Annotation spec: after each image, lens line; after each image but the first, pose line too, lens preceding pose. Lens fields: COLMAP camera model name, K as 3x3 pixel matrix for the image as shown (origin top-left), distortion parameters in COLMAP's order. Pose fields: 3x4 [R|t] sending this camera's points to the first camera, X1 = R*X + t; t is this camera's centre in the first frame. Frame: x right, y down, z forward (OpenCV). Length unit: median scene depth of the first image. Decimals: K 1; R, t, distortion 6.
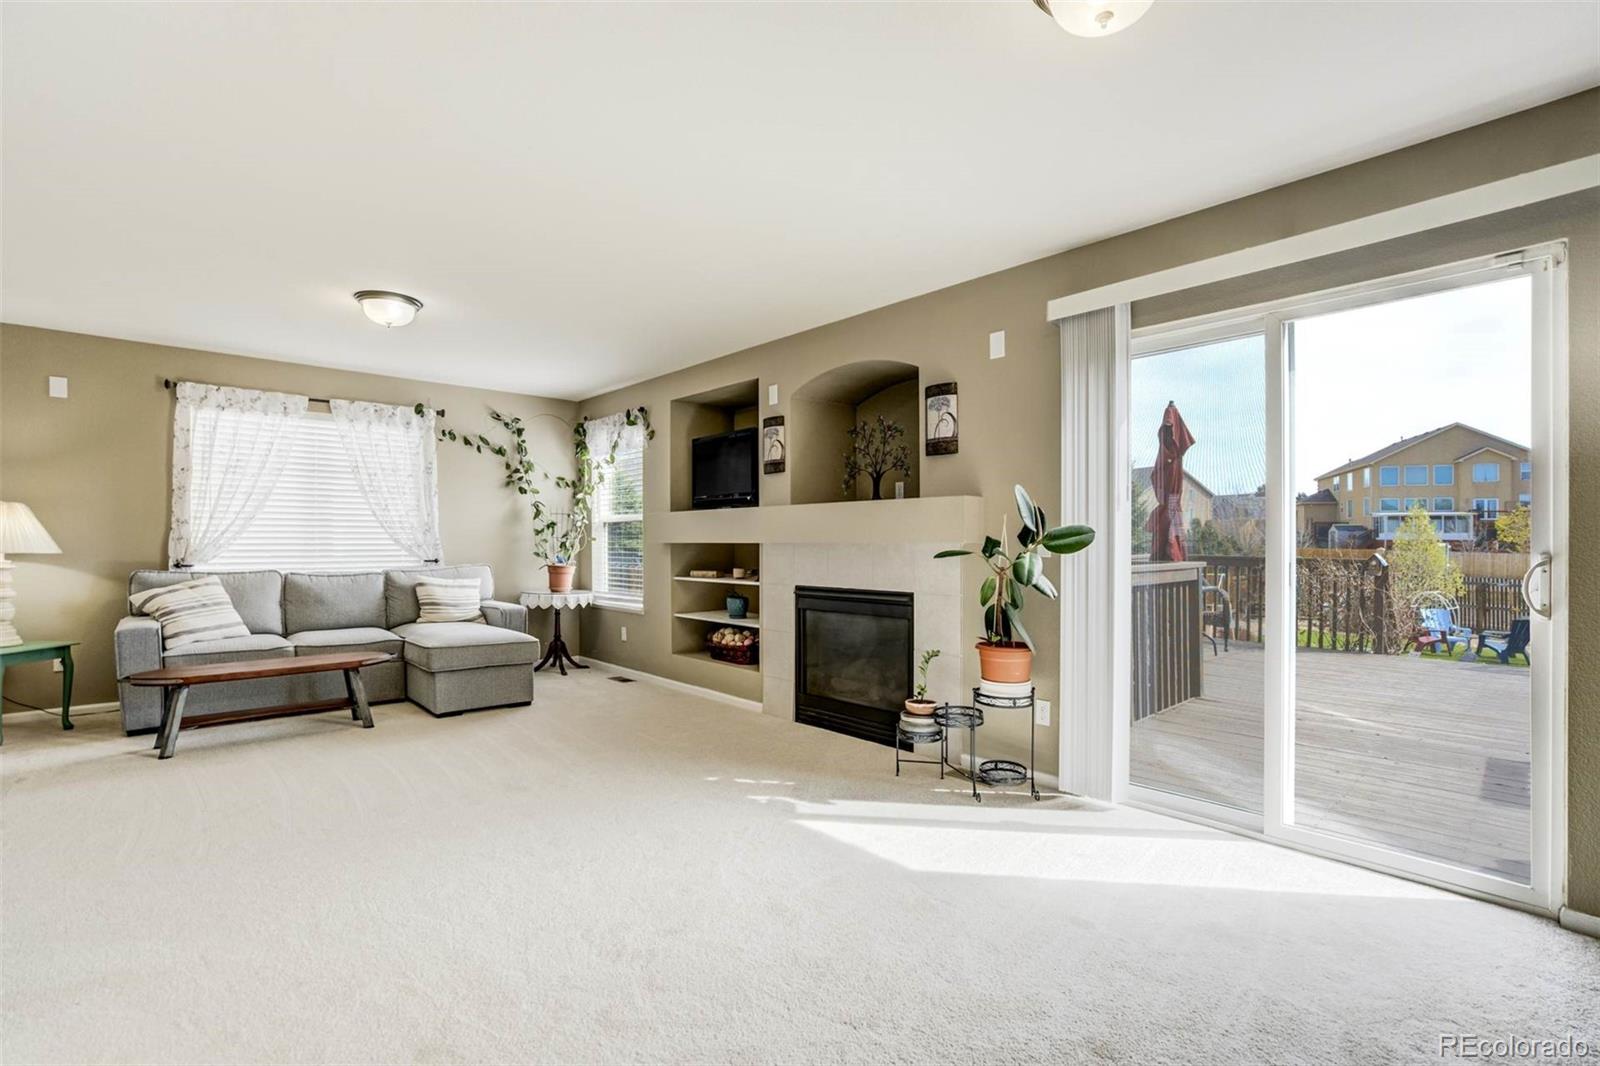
lens RADIAL K [[771.5, 0, 805.8], [0, 771.5, 551.4], [0, 0, 1]] dist [-0.051971, 0.023524]
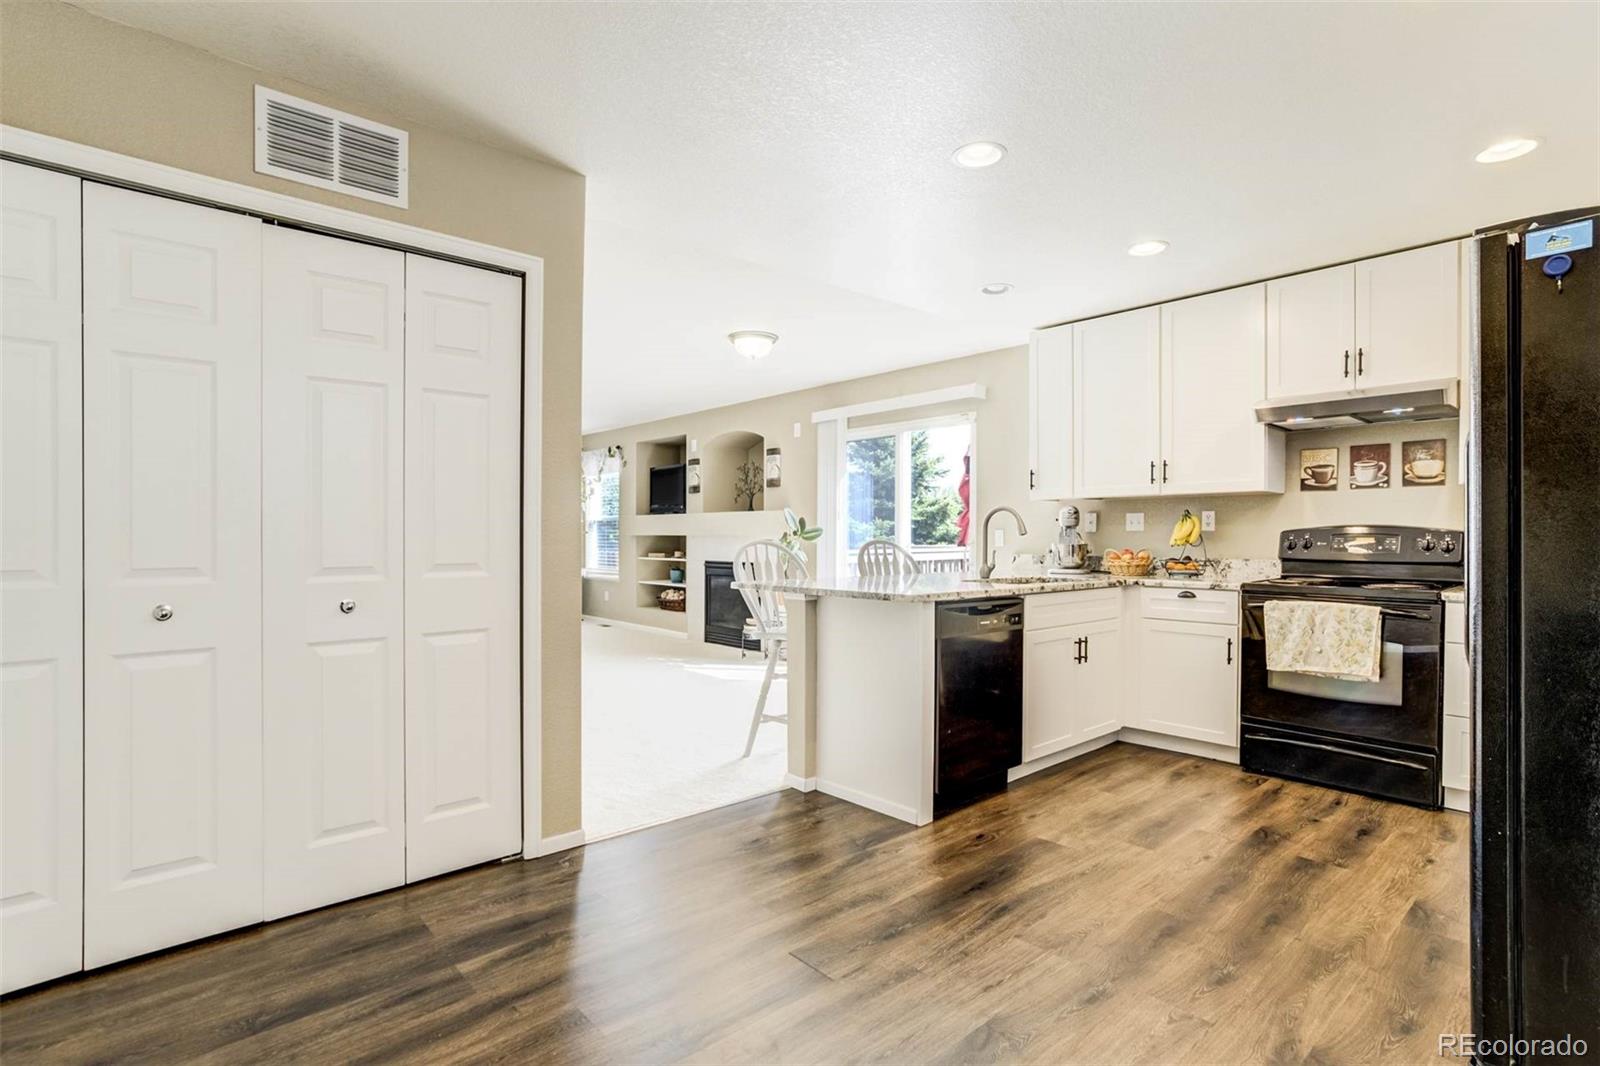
lens RADIAL K [[767.0, 0, 805.9], [0, 767.0, 535.6], [0, 0, 1]] dist [-0.037507, 0.023167]
pose [[0.999998, -0.001954, -0.000244, 0.182123], [0.001952, 0.999964, -0.008284, 0.003400], [0.000260, 0.008283, 0.999966, -0.589133]]
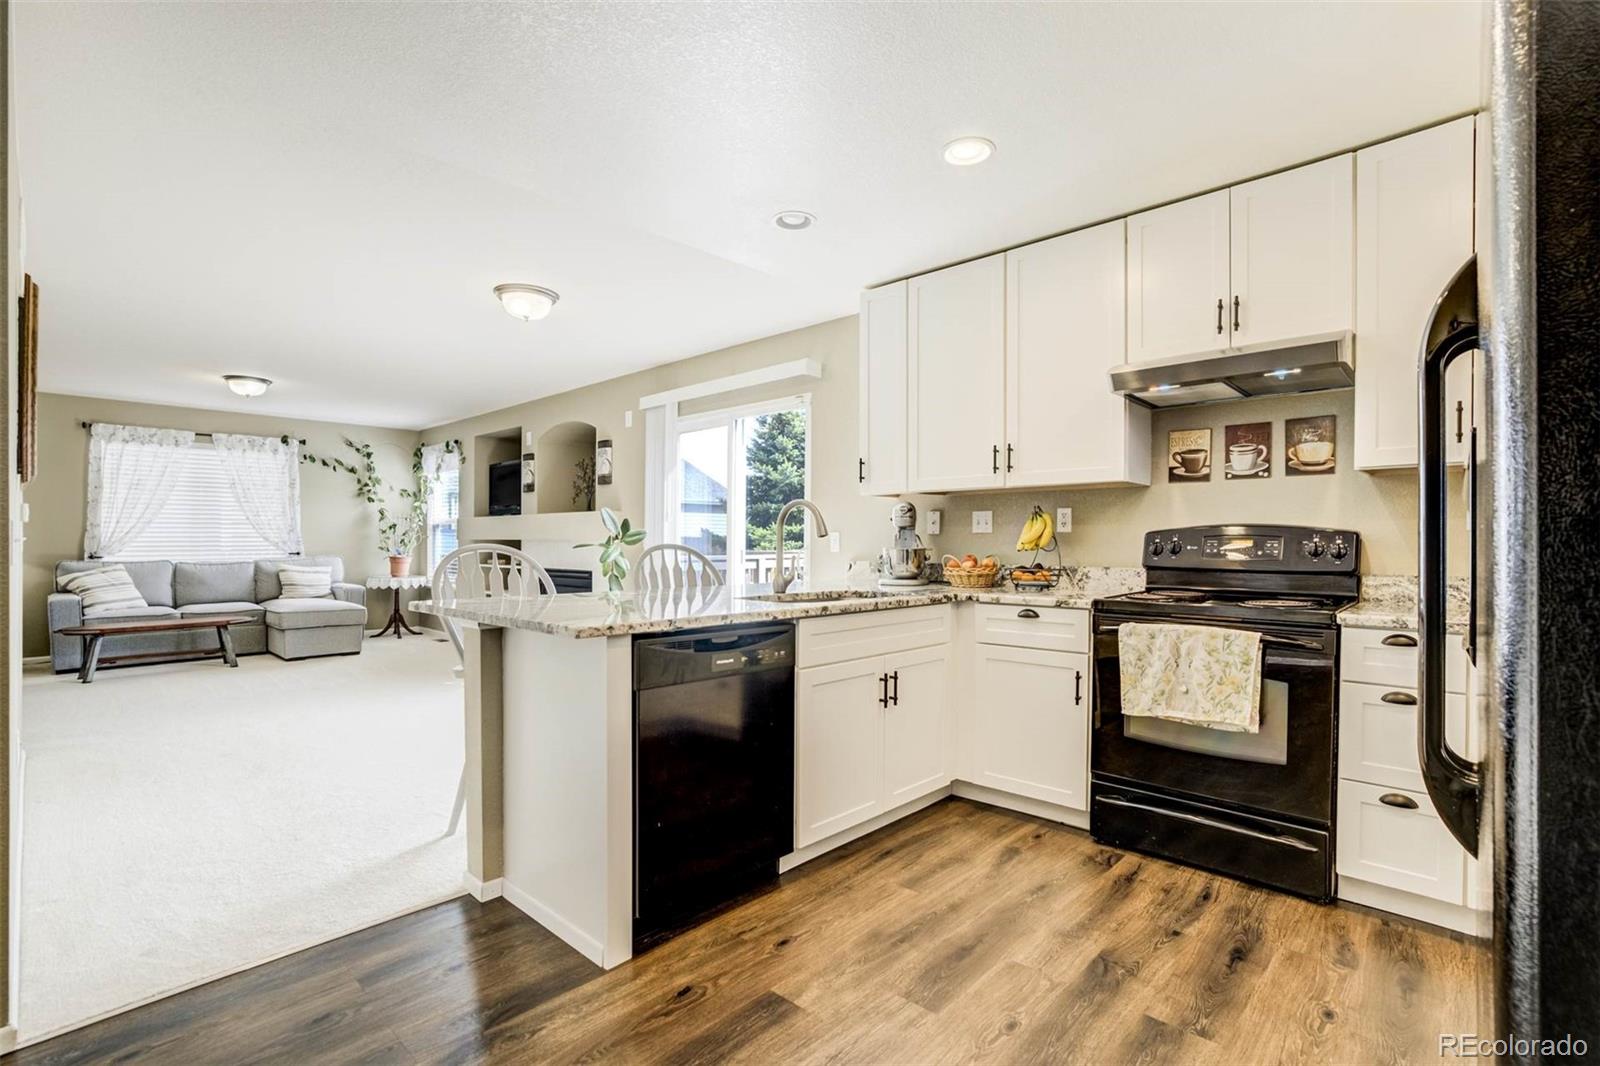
lens RADIAL K [[748.2, 0, 795.0], [0, 748.2, 540.3], [0, 0, 1]] dist [-0.039420, 0.012285]
pose [[0.996086, -0.002240, 0.088356, 0.310680], [0.003070, 0.999952, -0.009255, 0.004618], [-0.088331, 0.009490, 0.996046, -0.417379]]
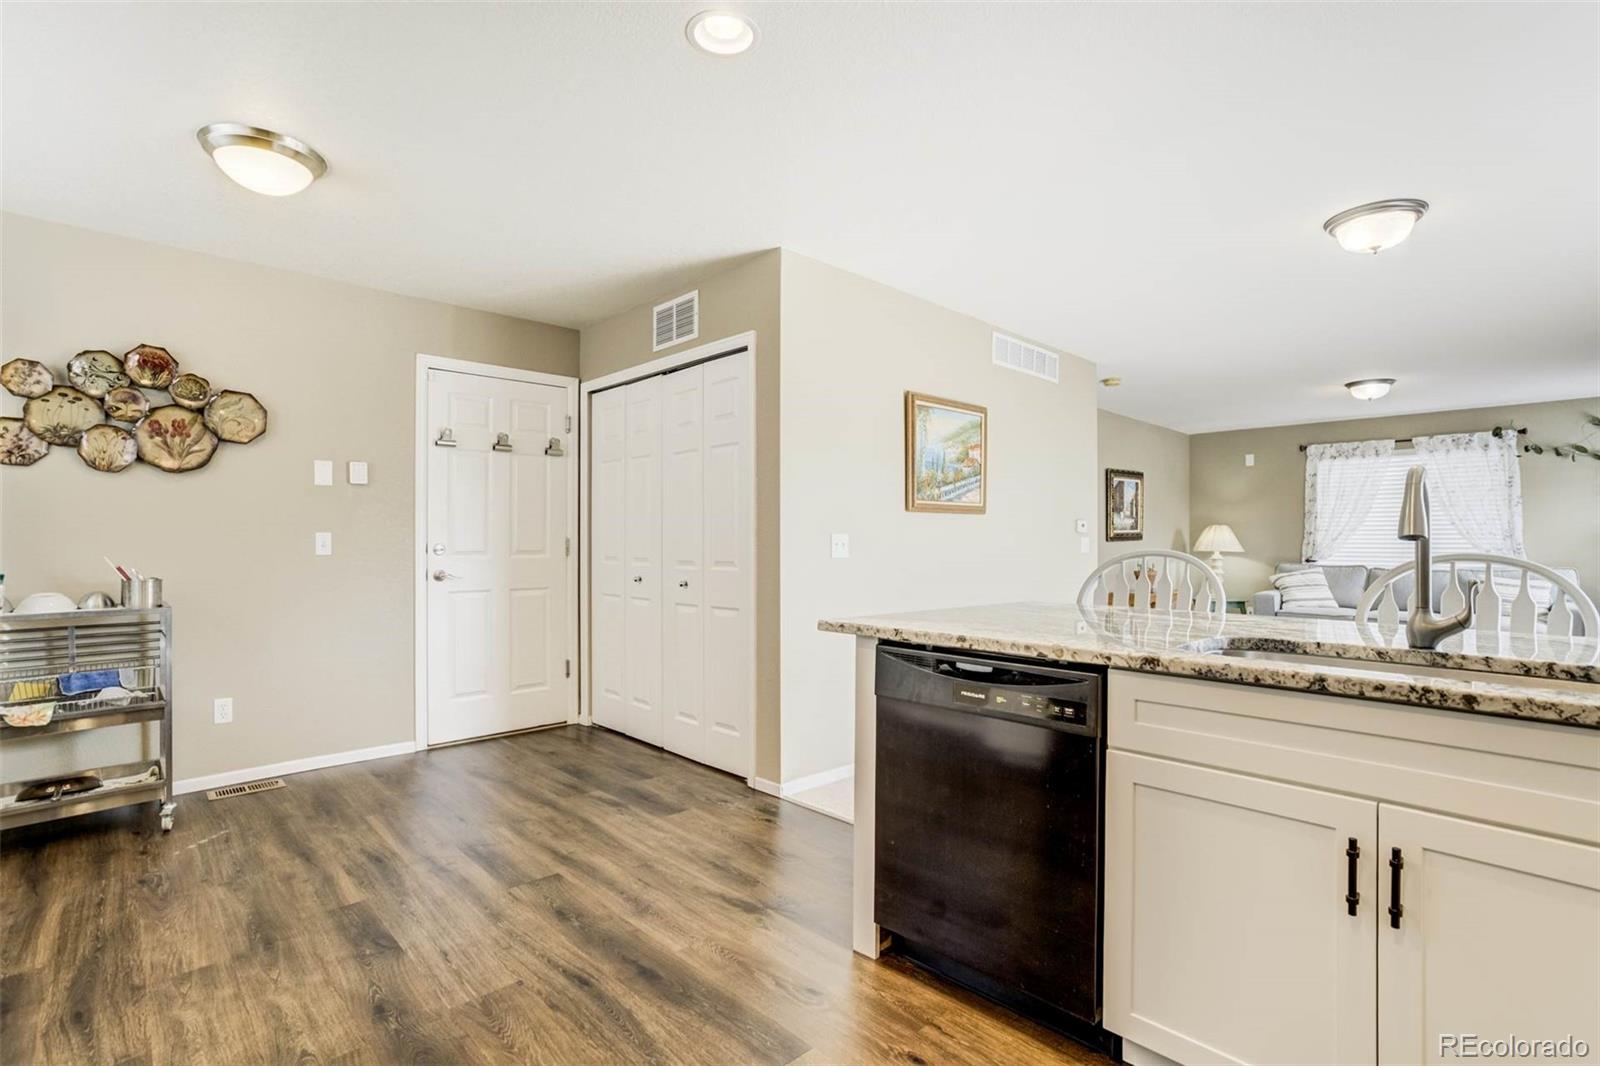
lens RADIAL K [[742.3, 0, 823.7], [0, 742.3, 542.5], [0, 0, 1]] dist [-0.050477, 0.013698]
pose [[0.068993, -0.006636, -0.997595, 0.600967], [-0.011522, 0.999906, -0.007448, 0.003274], [0.997551, 0.012008, 0.068910, -0.121716]]
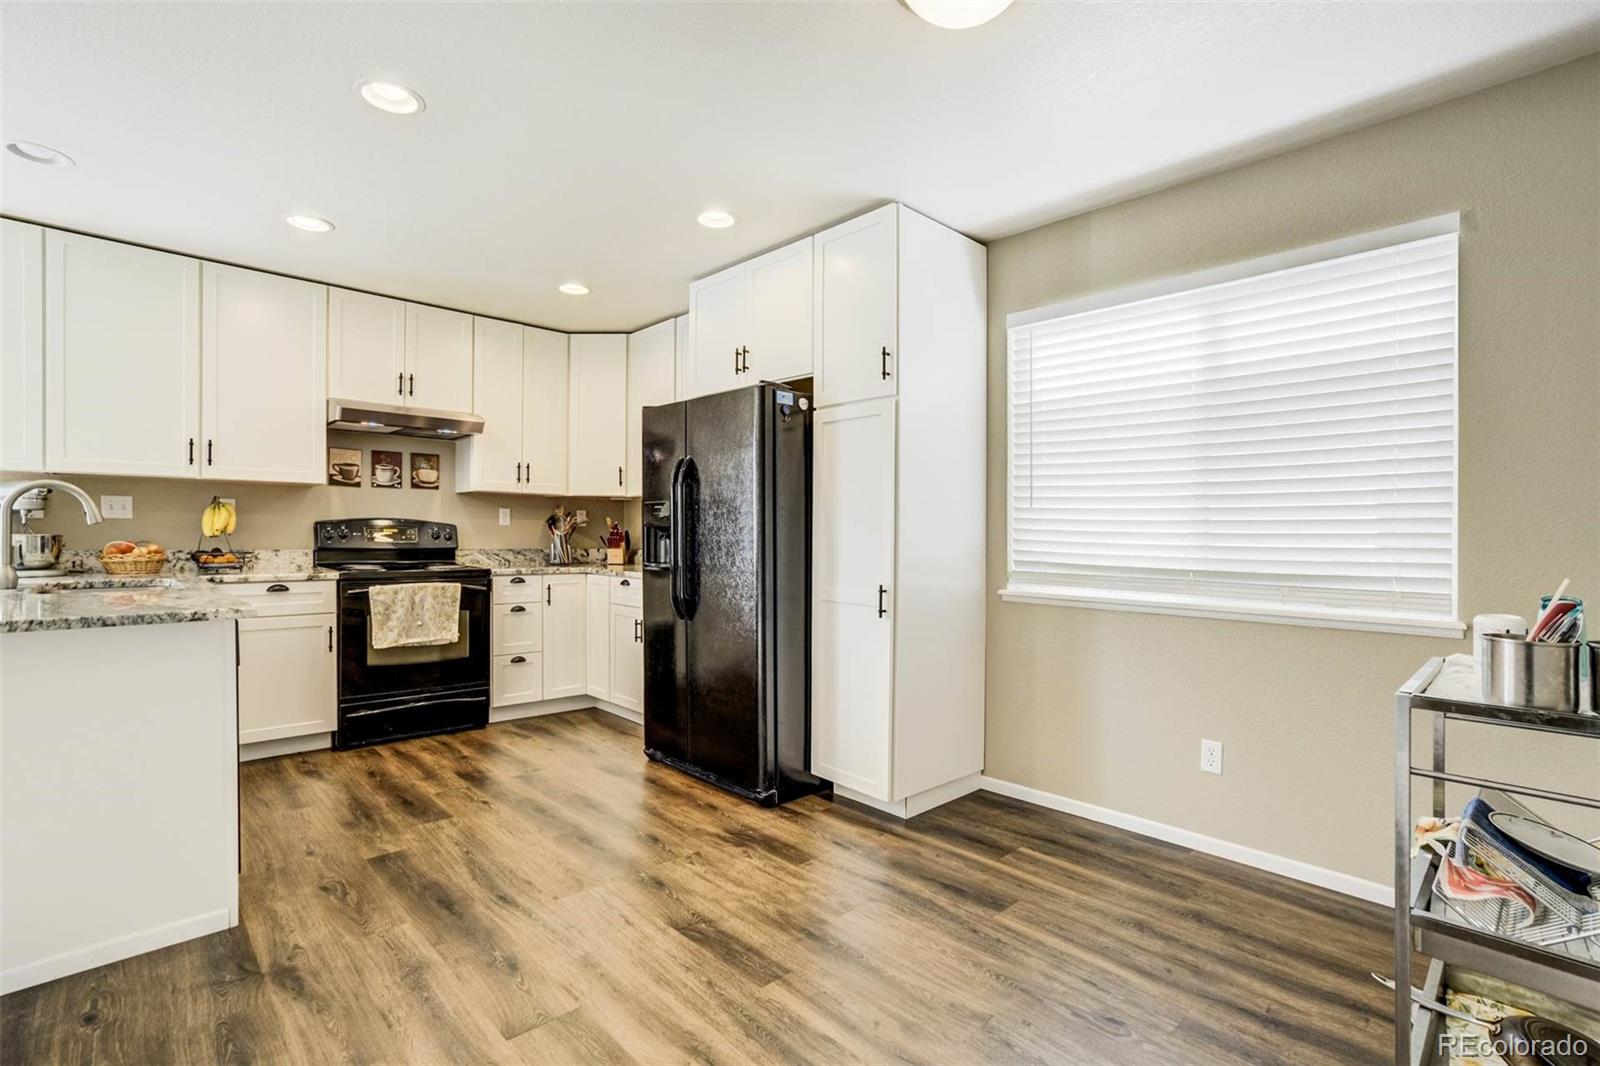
lens RADIAL K [[736.9, 0, 804.5], [0, 736.9, 531.0], [0, 0, 1]] dist [-0.070512, 0.019221]
pose [[-0.036925, 0.001576, 0.999317, -0.087588], [0.002003, 0.999997, -0.001503, 0.004626], [-0.999316, 0.001946, -0.036928, -0.340647]]
